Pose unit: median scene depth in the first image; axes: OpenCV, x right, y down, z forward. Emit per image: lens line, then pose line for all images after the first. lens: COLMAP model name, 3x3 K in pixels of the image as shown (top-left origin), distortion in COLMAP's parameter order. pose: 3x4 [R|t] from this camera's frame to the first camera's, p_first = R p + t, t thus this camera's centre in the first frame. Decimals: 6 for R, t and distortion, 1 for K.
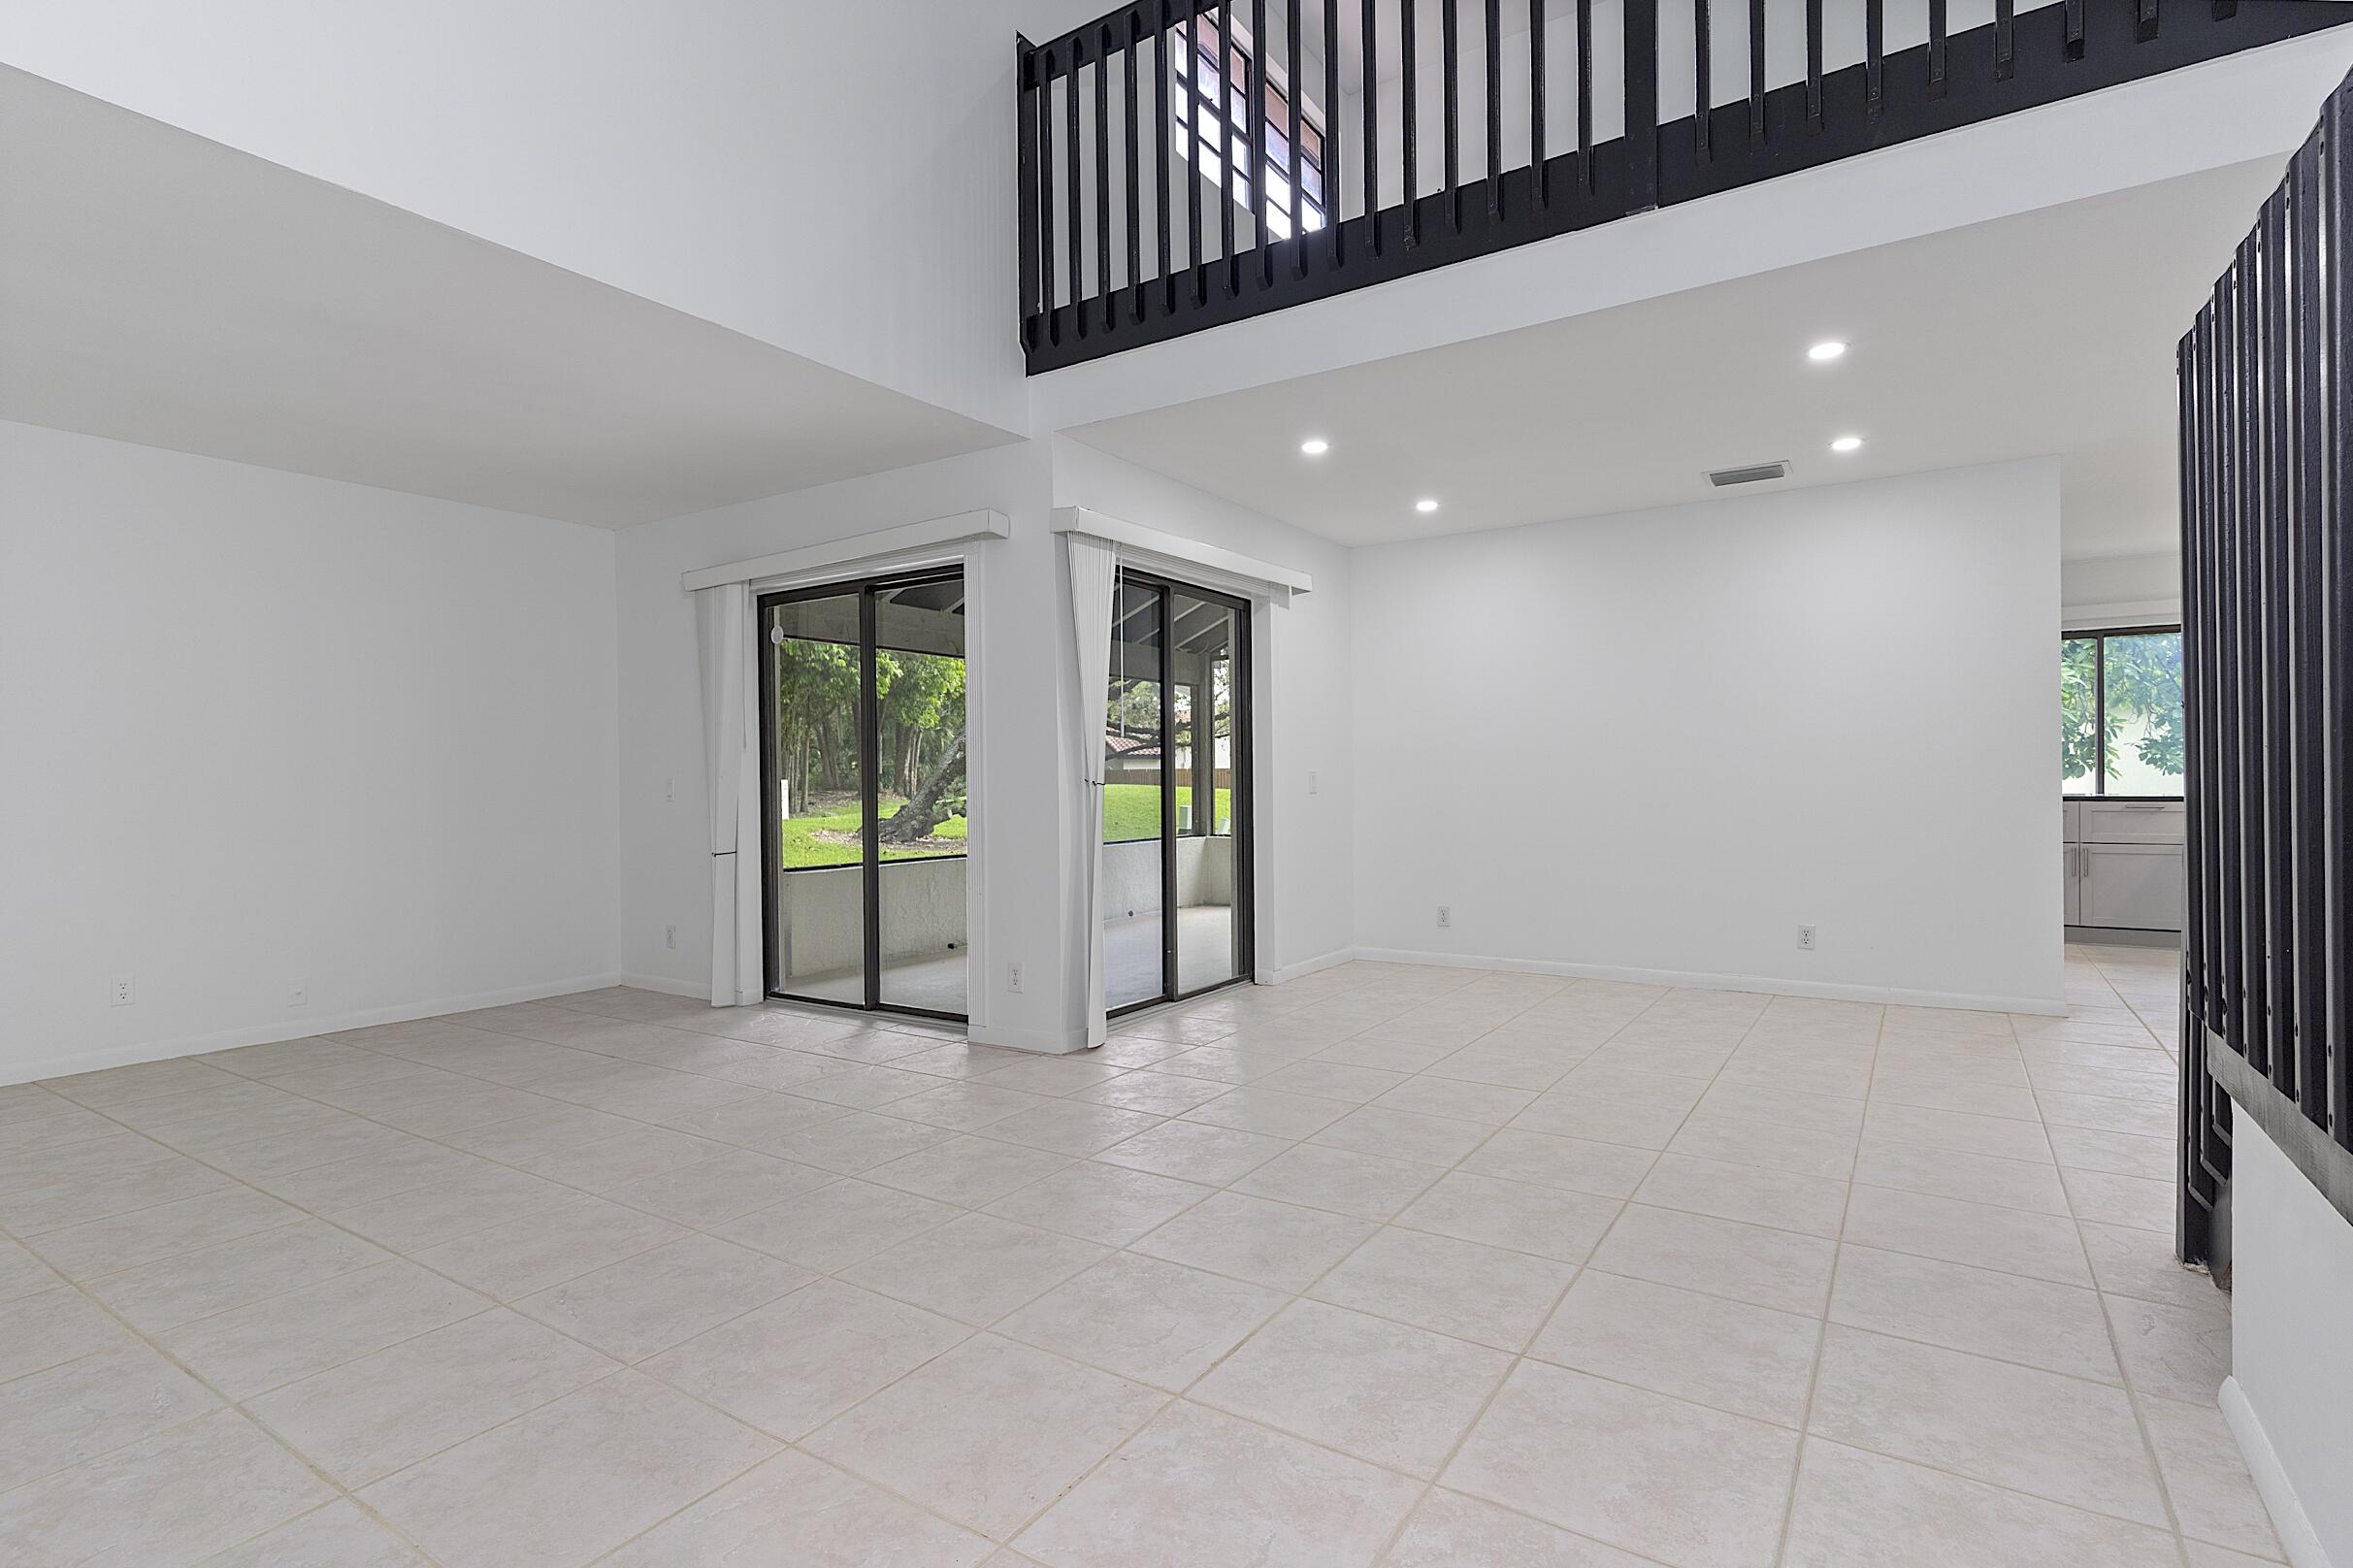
lens RADIAL K [[1133.5, 0, 1176.5], [0, 1133.5, 784.0], [0, 0, 1]] dist [-0.001204, 0.000258]
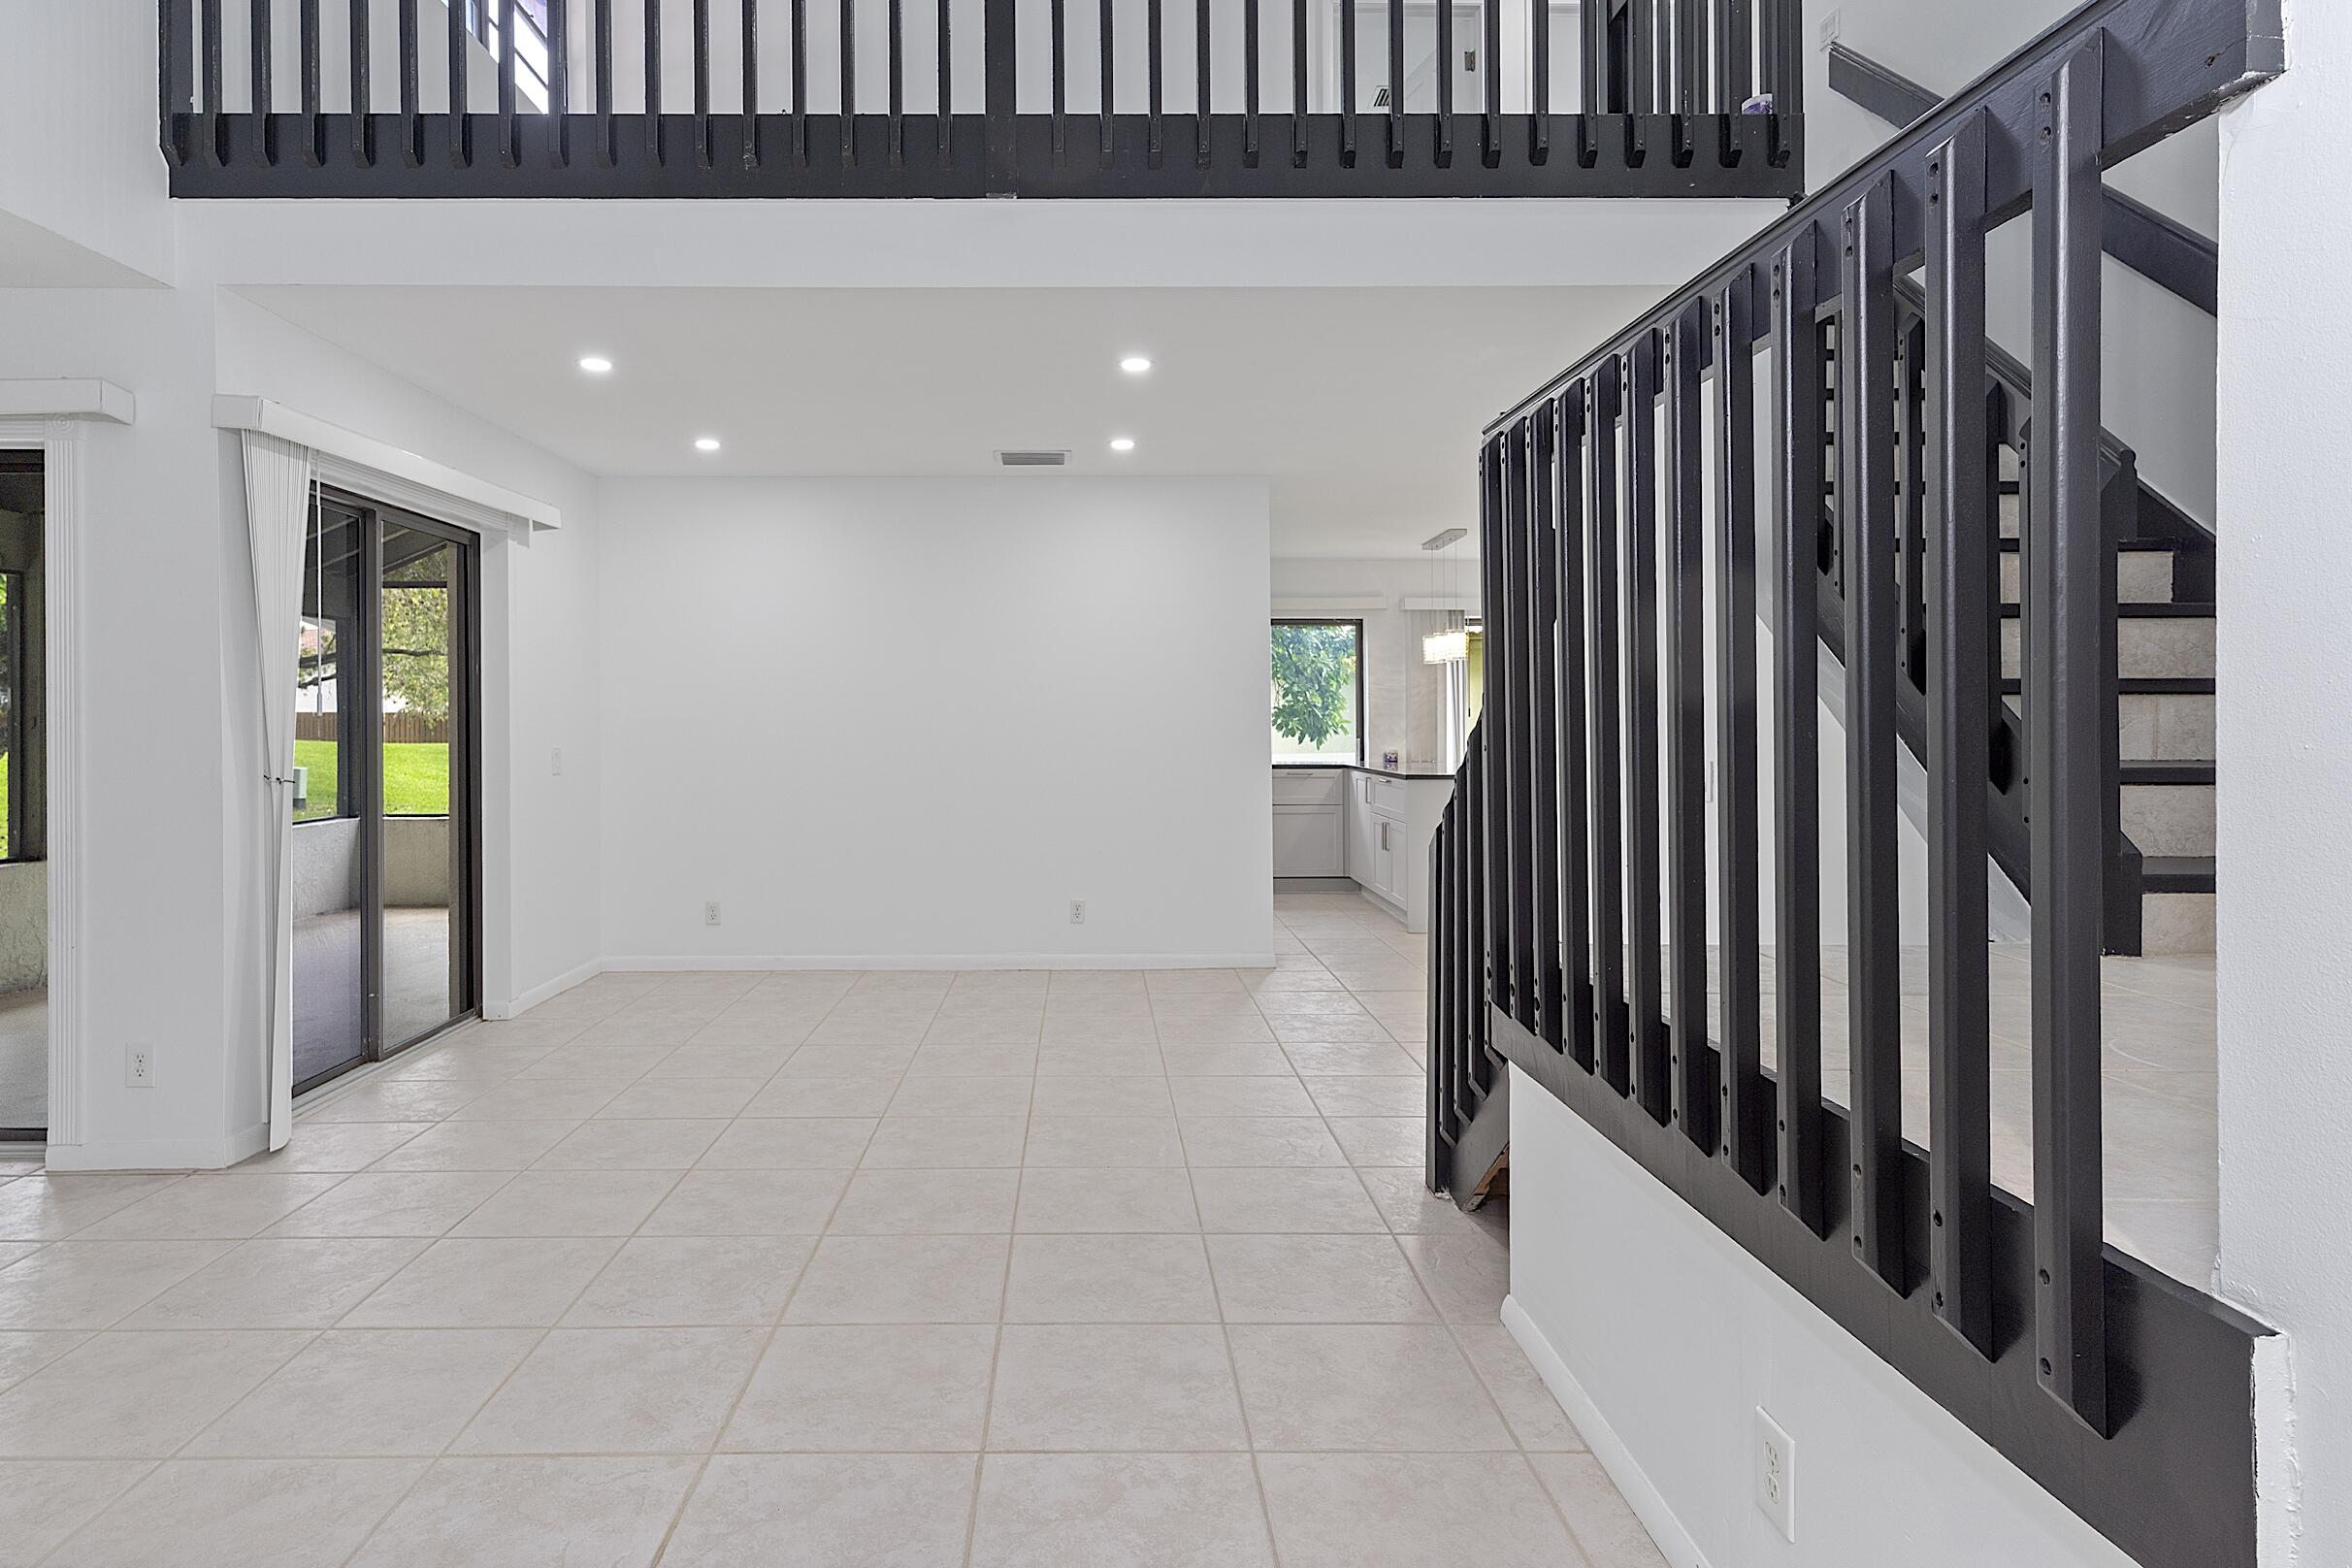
lens RADIAL K [[1258.7, 0, 1087.4], [0, 1258.7, 714.9], [0, 0, 1]] dist [0.001320, -0.001791]
pose [[0.832727, 0.012056, 0.553552, -0.113925], [-0.005975, 0.999900, -0.012788, -0.045653], [-0.553651, 0.007342, 0.832716, 0.059938]]
